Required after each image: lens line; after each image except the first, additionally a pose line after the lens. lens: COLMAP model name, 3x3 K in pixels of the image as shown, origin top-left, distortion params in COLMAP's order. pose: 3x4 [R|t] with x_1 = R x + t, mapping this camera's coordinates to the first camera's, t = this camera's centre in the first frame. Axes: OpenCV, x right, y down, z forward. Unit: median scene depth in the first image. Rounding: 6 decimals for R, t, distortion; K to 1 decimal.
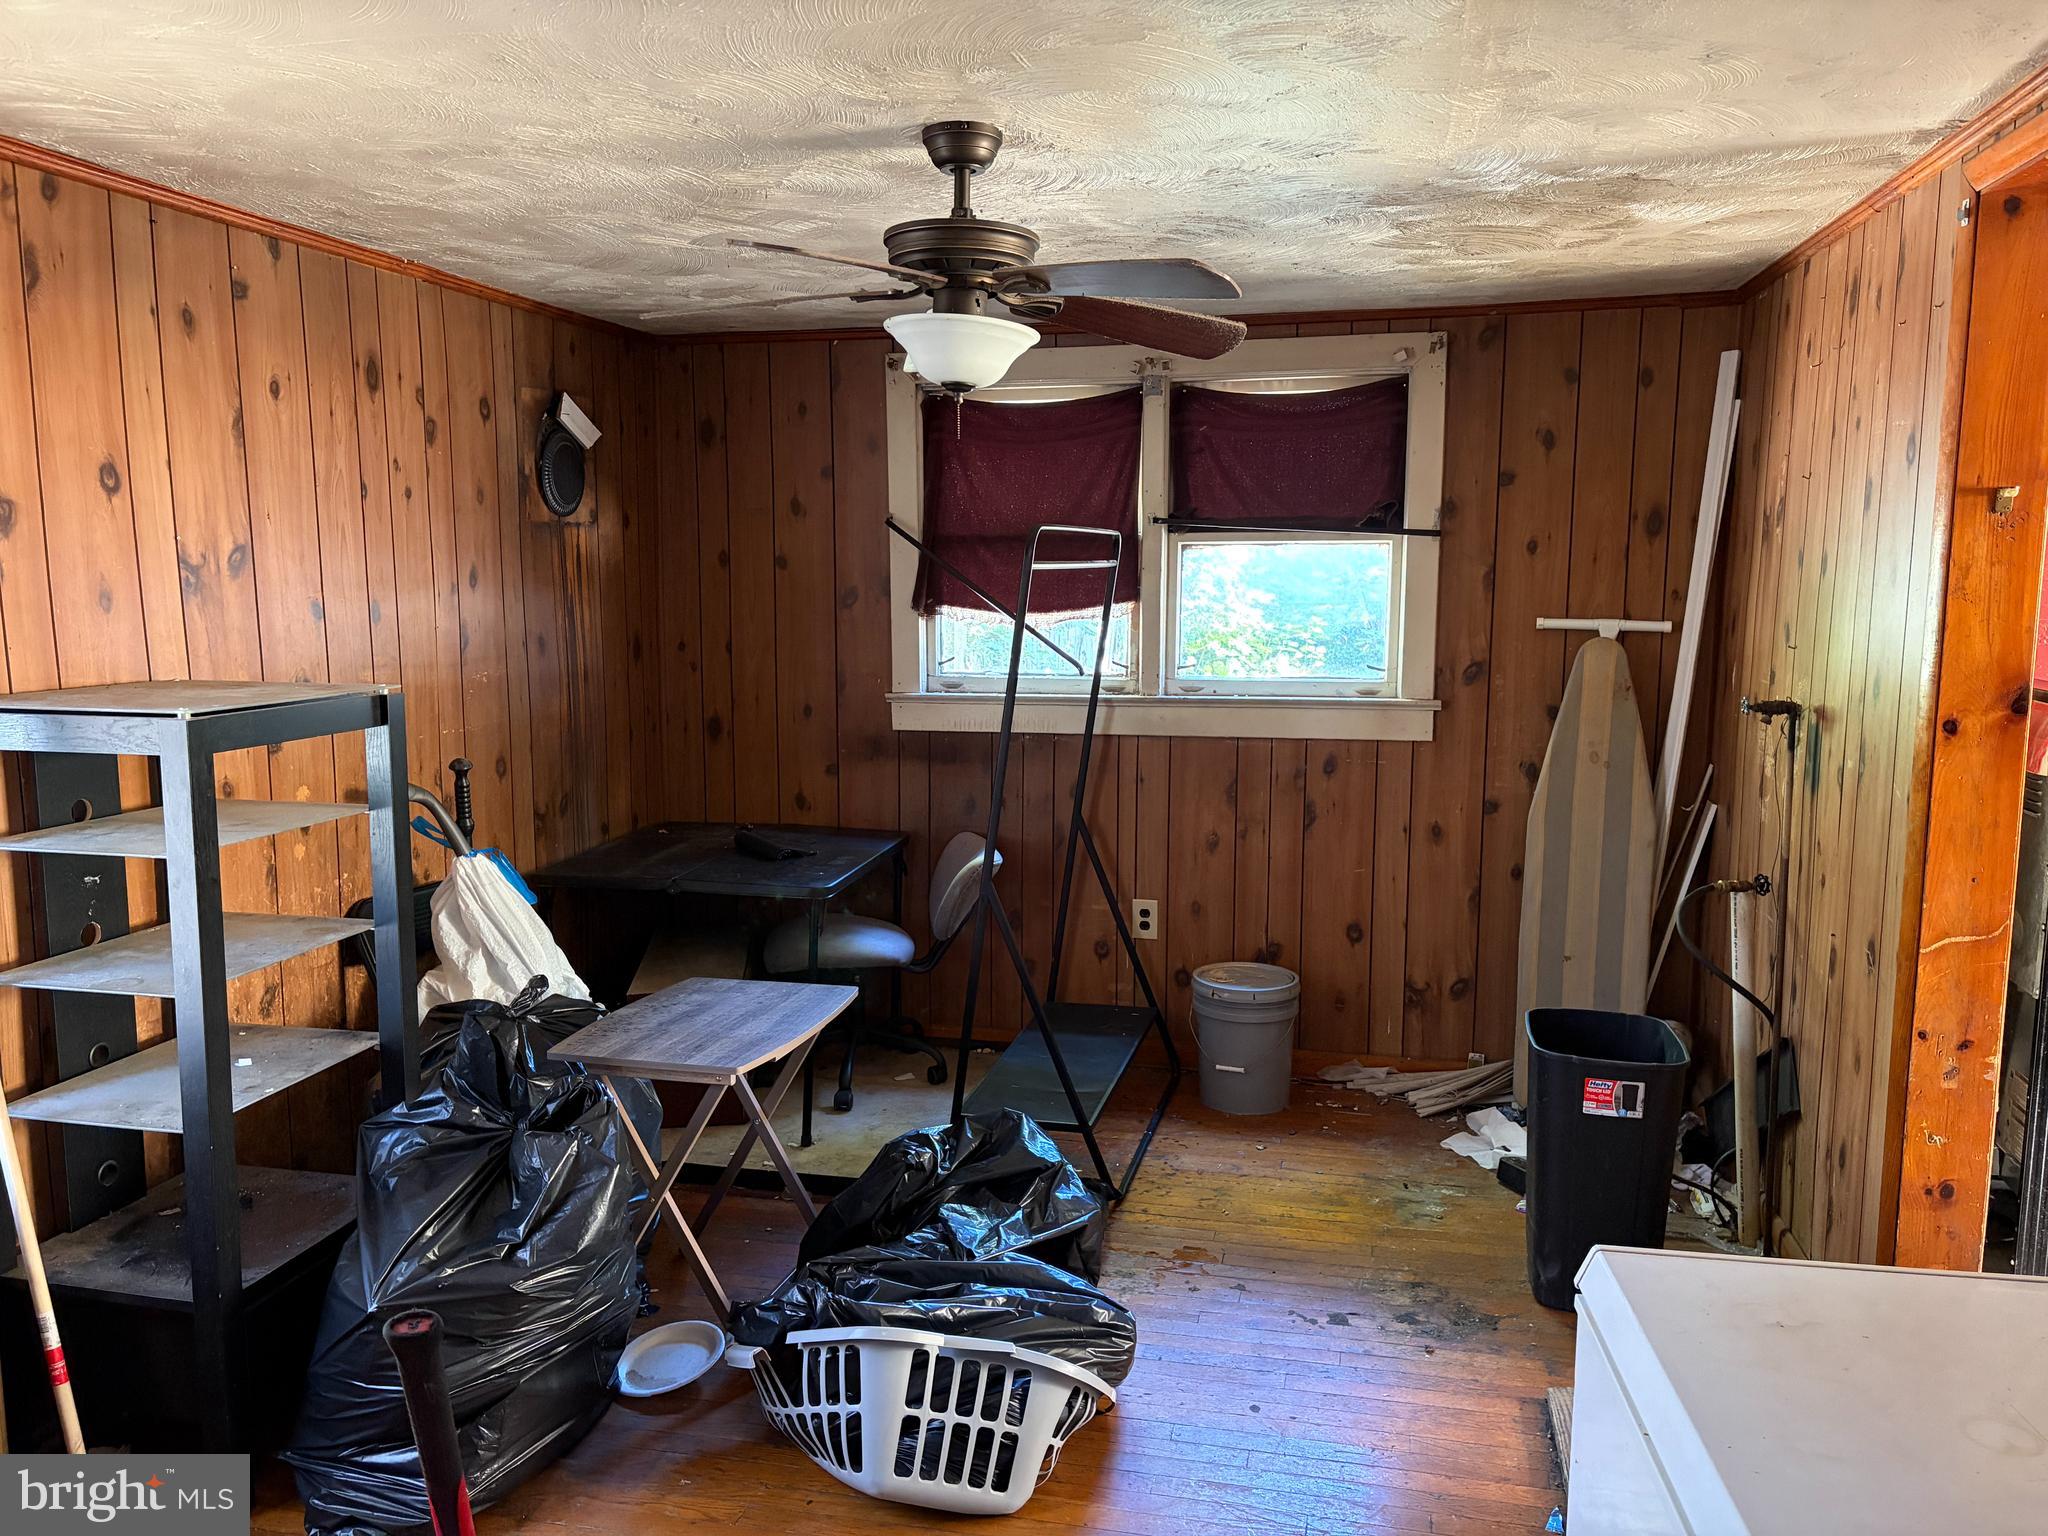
lens RADIAL K [[1567.6, 0, 1028.3], [0, 1567.6, 769.5], [0, 0, 1]] dist [0.076670, -0.079658]
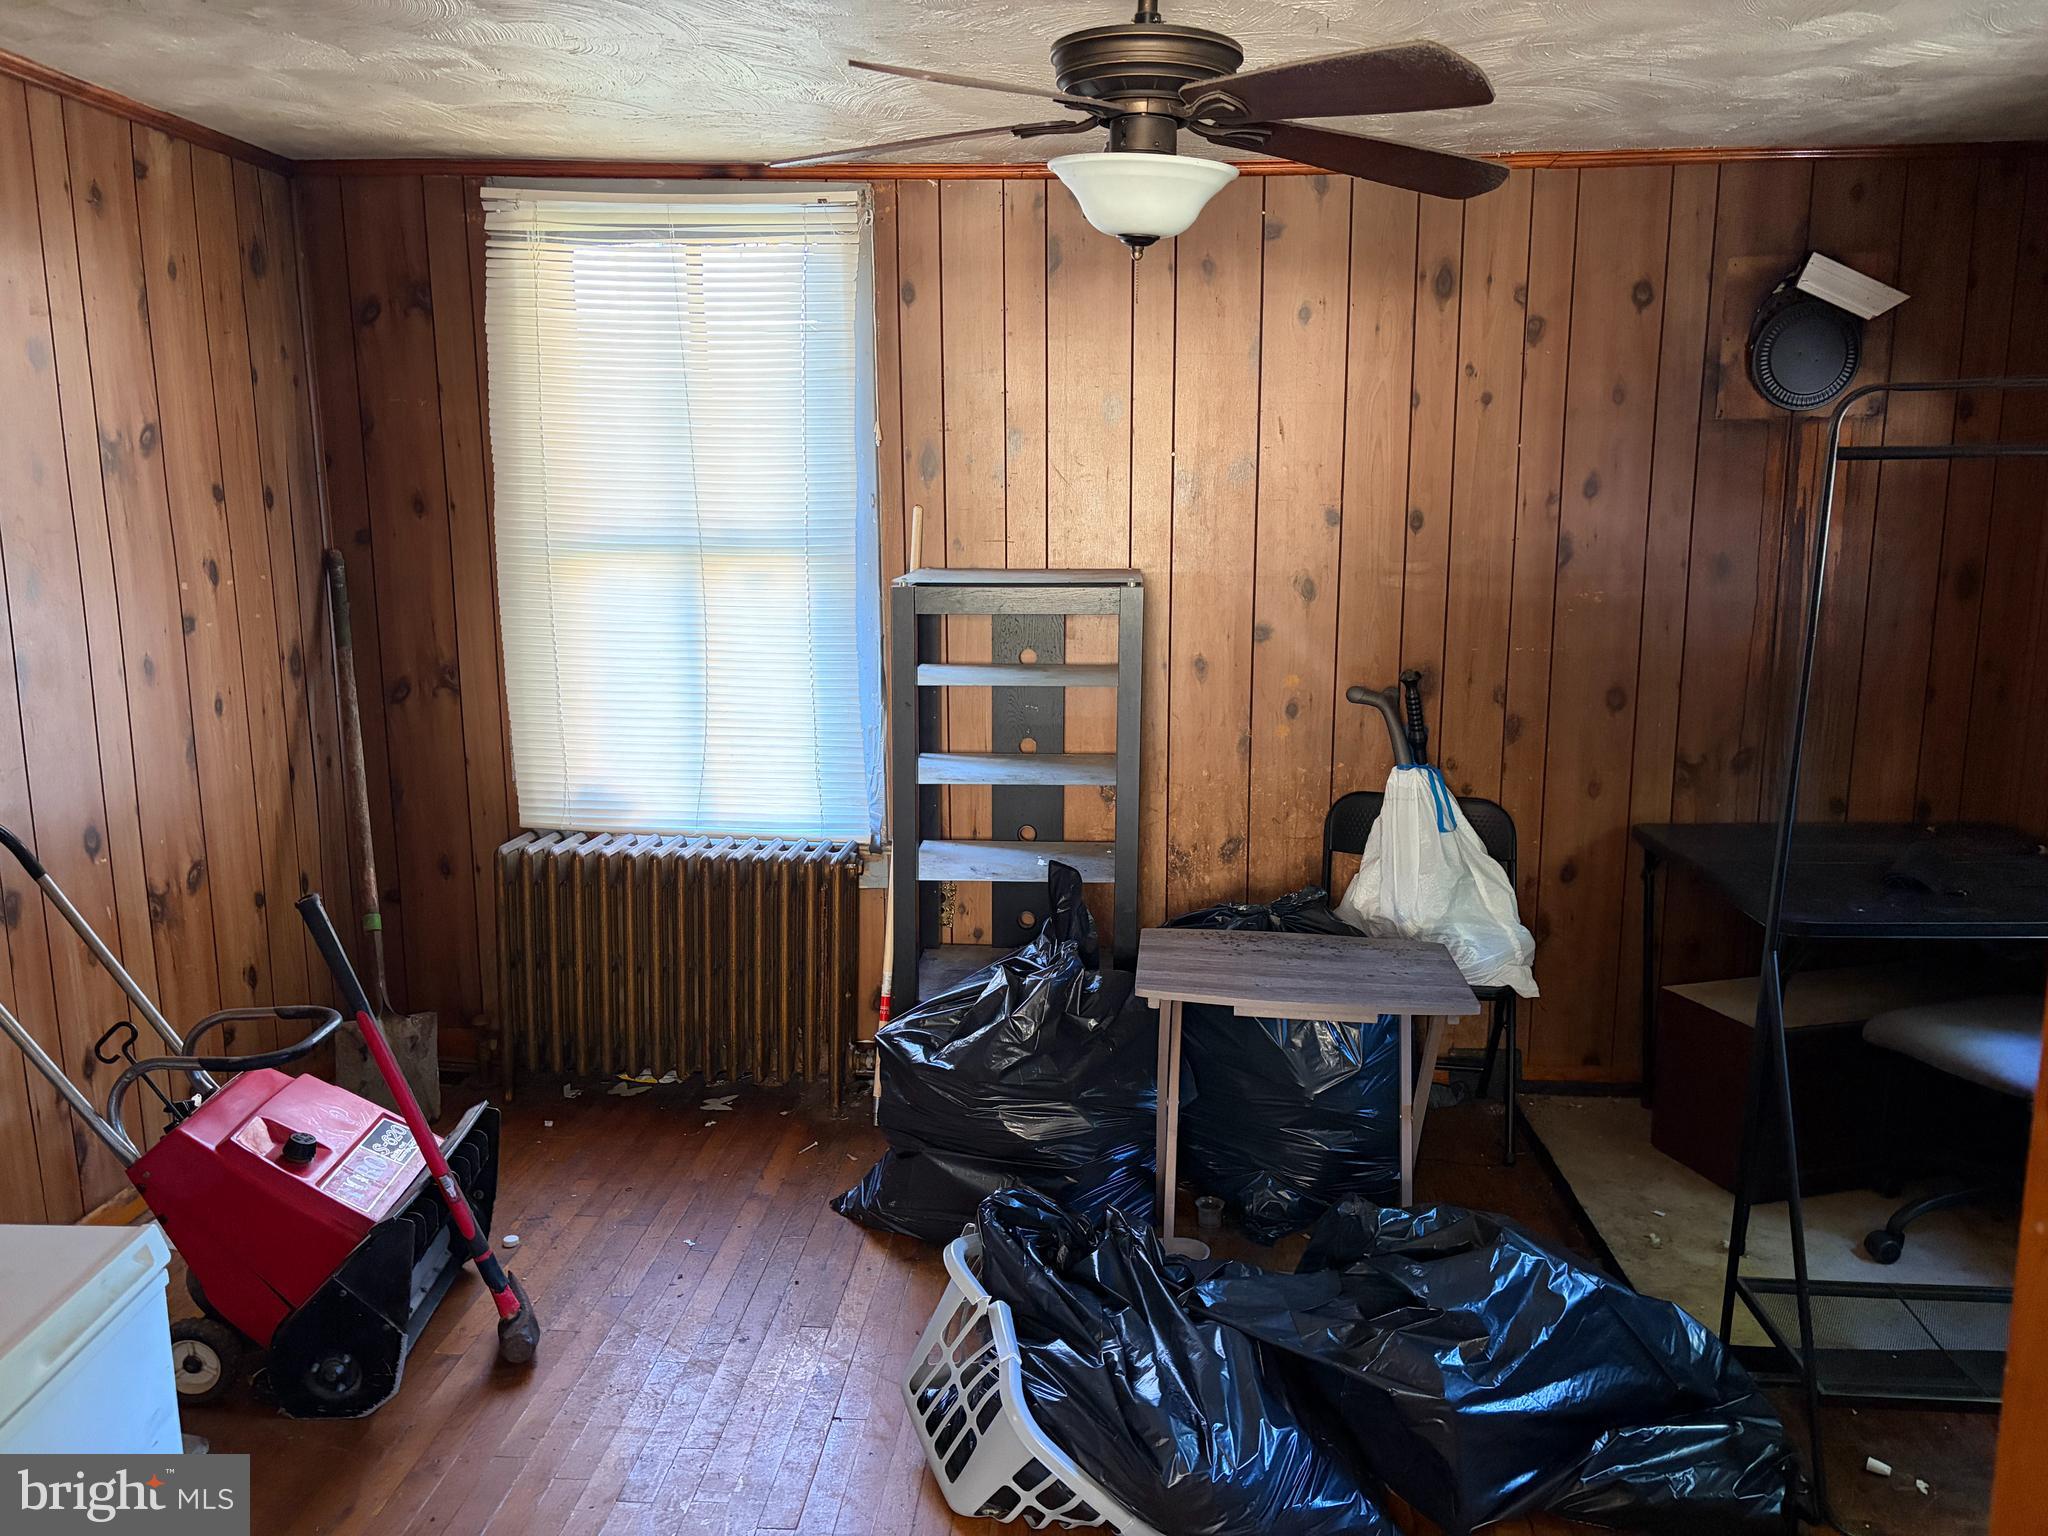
lens RADIAL K [[1506.1, 0, 1027.3], [0, 1506.1, 746.5], [0, 0, 1]] dist [0.101490, 0.001748]
pose [[0.198570, 0.158843, -0.967129, 0.491239], [-0.133455, 0.981971, 0.133880, -0.051321], [0.970958, 0.102483, 0.216188, 0.532156]]
